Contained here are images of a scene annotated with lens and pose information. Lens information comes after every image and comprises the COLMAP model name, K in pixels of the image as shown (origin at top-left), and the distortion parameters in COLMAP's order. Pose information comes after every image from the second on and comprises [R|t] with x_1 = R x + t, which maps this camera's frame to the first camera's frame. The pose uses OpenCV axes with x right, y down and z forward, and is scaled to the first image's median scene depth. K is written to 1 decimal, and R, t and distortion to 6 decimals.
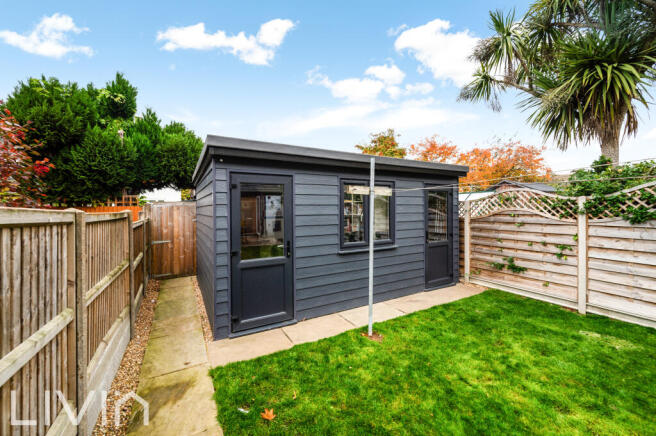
lens RADIAL K [[262.0, 0, 323.9], [0, 262.0, 205.7], [0, 0, 1]] dist [-0.004332, -0.000284]
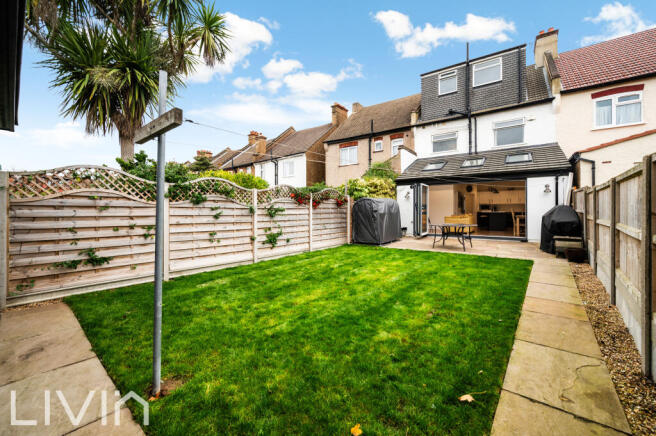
lens RADIAL K [[262.0, 0, 333.7], [0, 262.0, 213.1], [0, 0, 1]] dist [-0.004332, -0.000284]
pose [[-0.369459, 0.002001, 0.929245, -0.338736], [-0.002395, 0.999992, -0.003105, 0.090947], [-0.929244, -0.003373, -0.369451, 0.629297]]
